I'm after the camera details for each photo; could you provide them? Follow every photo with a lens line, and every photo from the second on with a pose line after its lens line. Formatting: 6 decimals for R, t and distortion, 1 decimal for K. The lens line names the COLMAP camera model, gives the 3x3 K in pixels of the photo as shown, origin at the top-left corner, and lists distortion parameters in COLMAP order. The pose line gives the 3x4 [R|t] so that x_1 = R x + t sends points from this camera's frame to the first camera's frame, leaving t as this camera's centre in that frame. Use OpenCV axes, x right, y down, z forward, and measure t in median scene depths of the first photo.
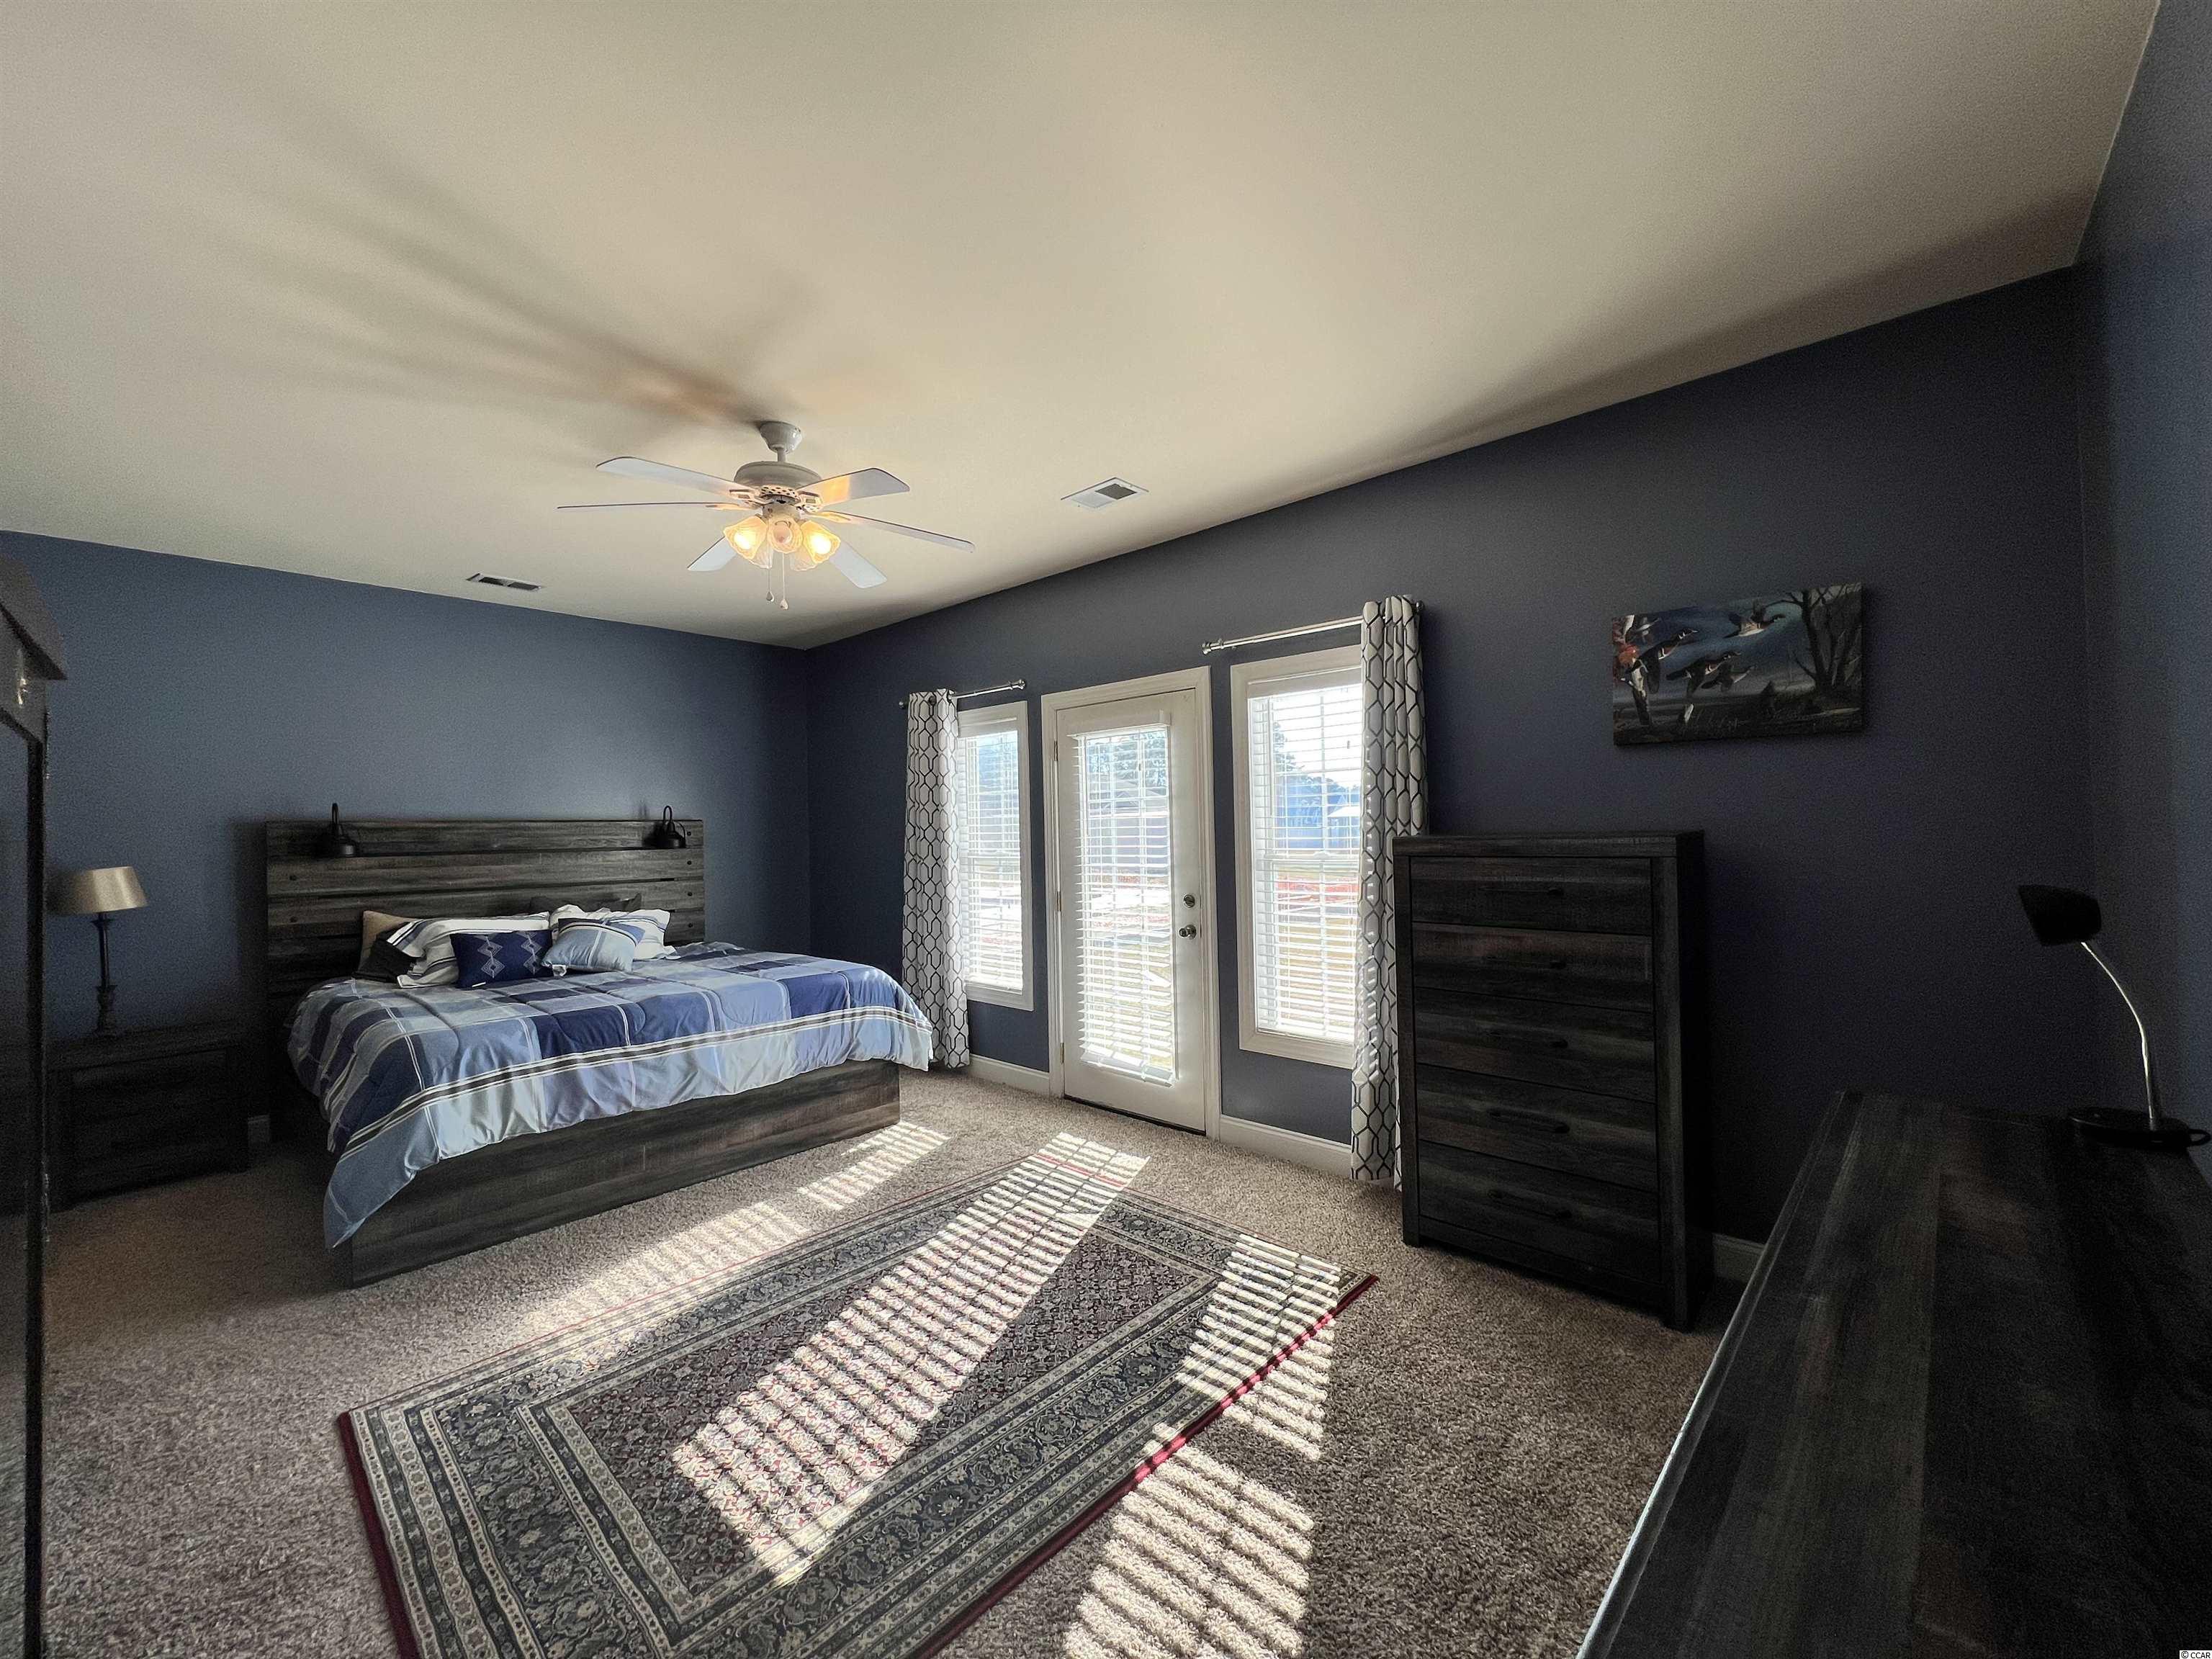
lens RADIAL K [[882.8, 0, 1102.1], [0, 882.8, 827.3], [0, 0, 1]] dist [0.000964, -0.000312]
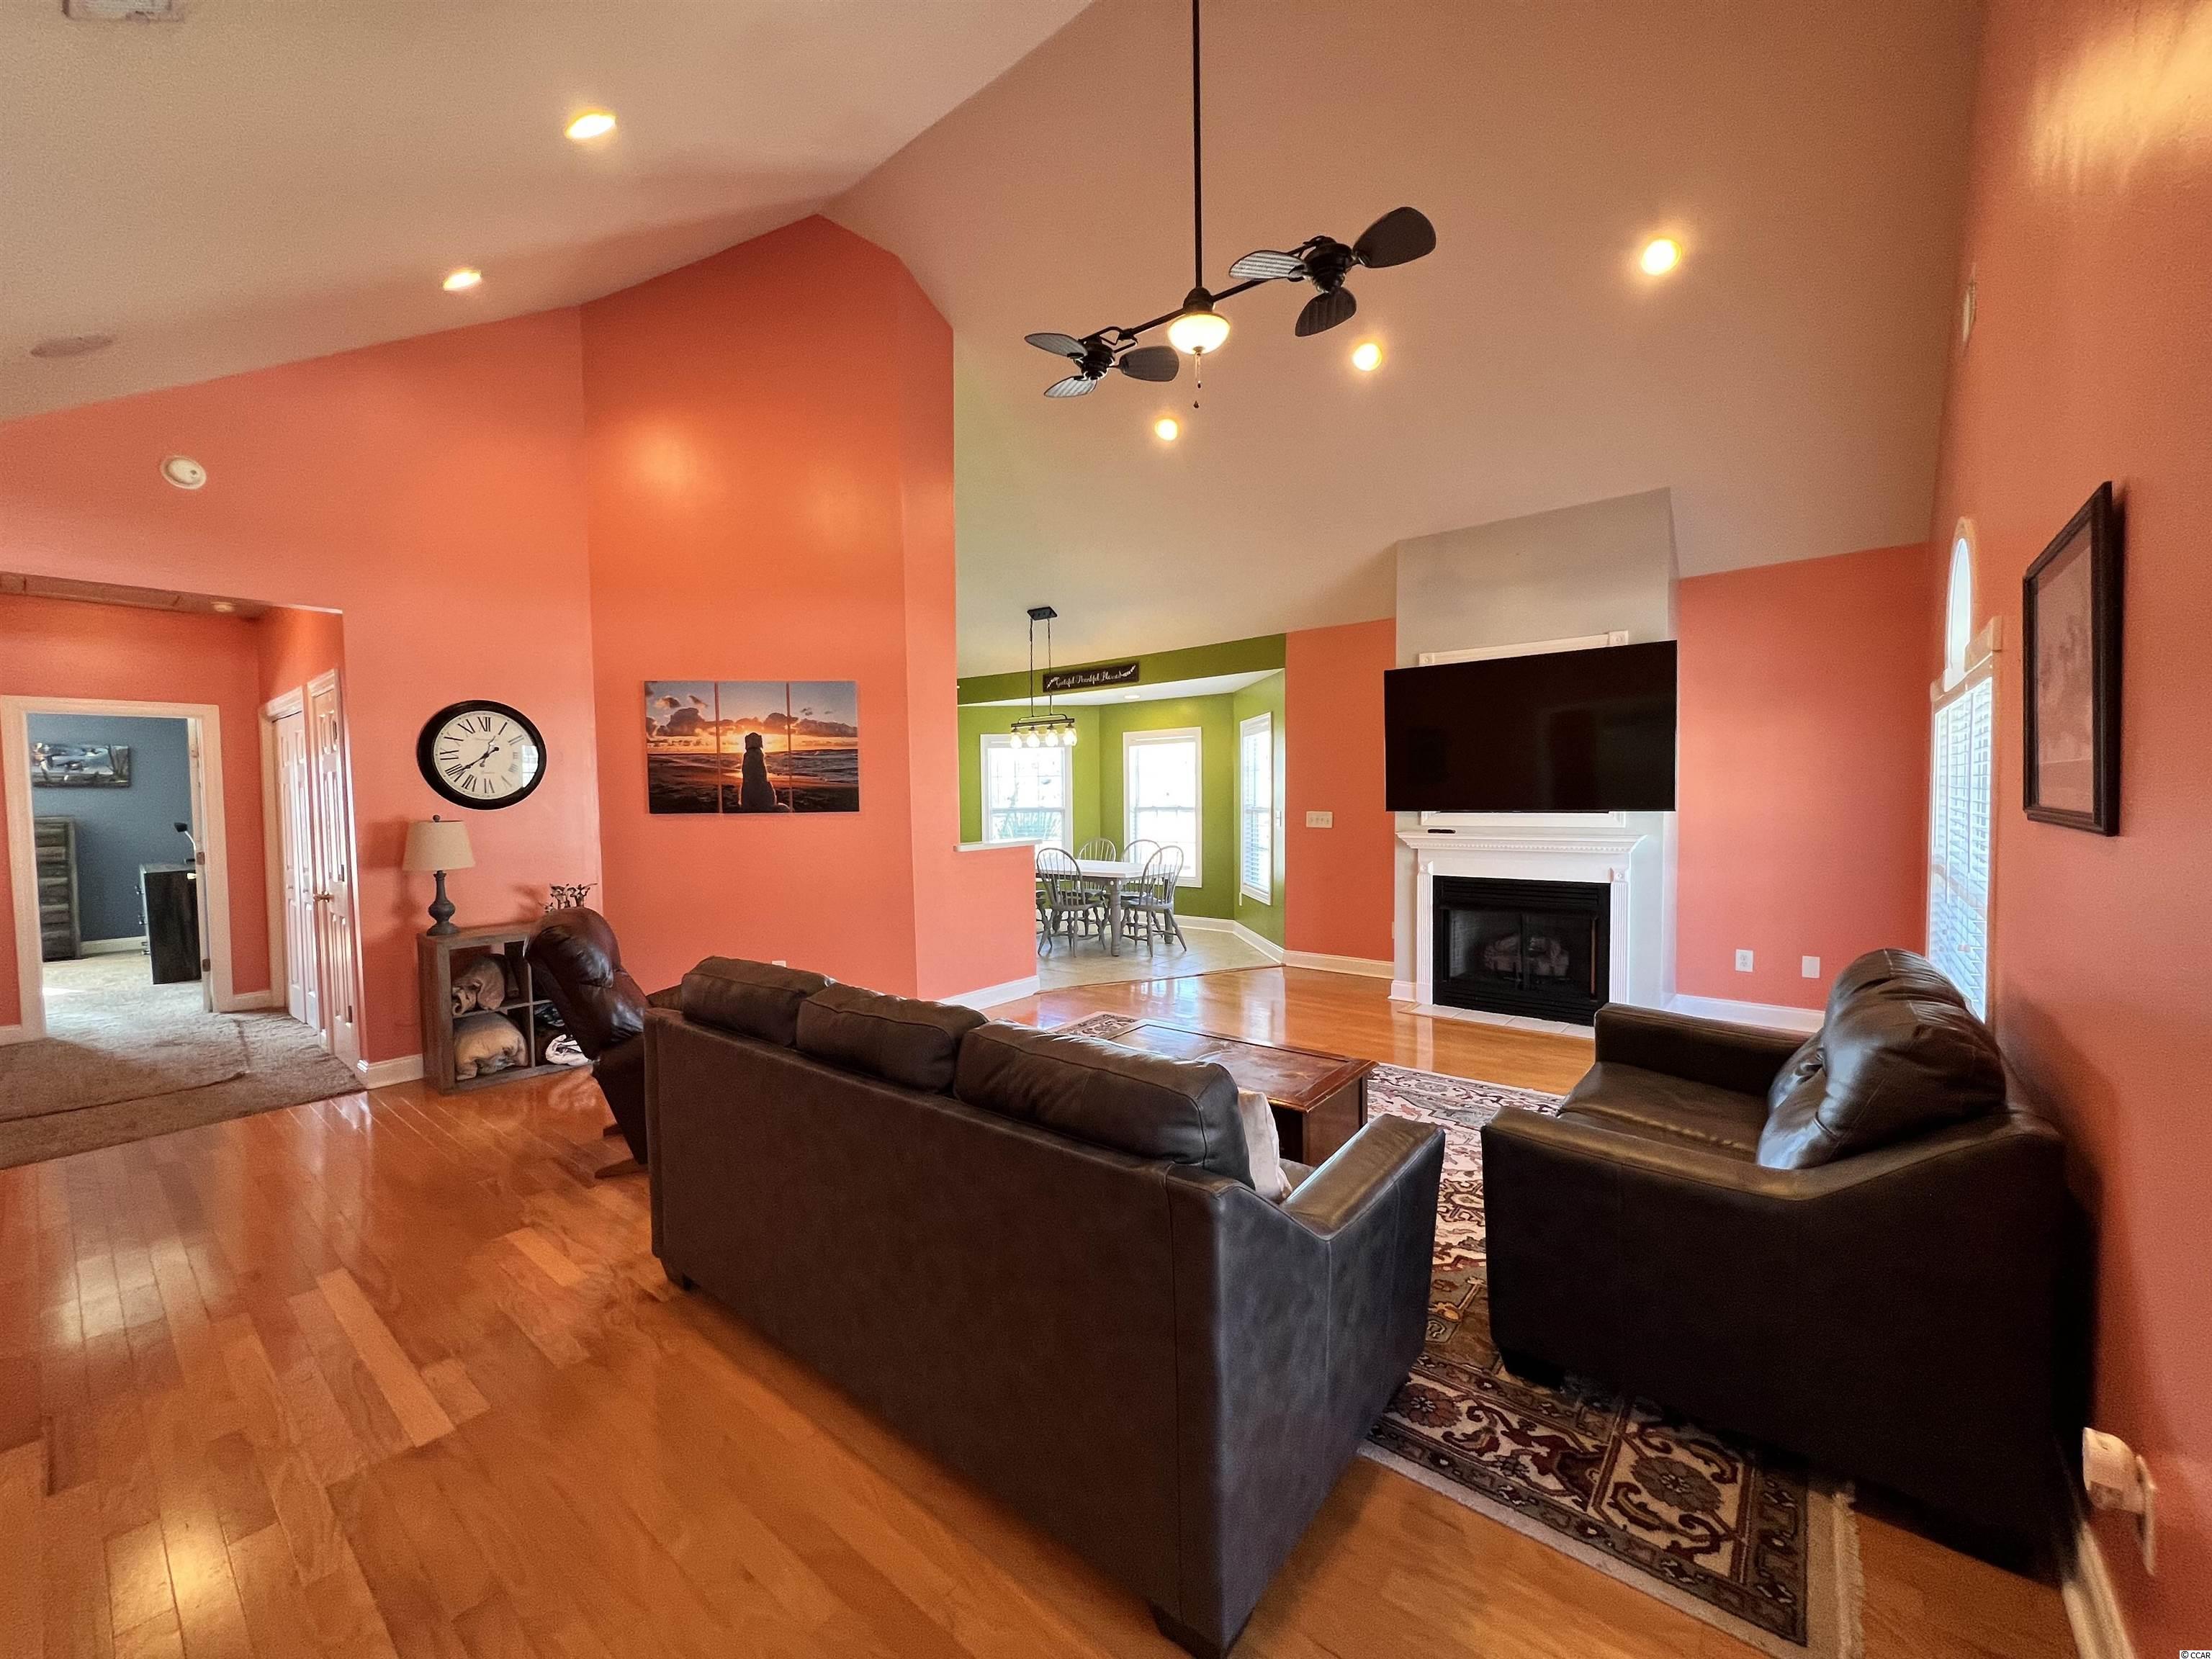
lens RADIAL K [[882.8, 0, 1104.0], [0, 882.8, 823.8], [0, 0, 1]] dist [0.000964, -0.000312]
pose [[-0.053220, -0.017370, 0.998432, -1.241908], [0.007727, 0.999812, 0.017805, 0.003201], [-0.998553, 0.008662, -0.053076, -1.170399]]
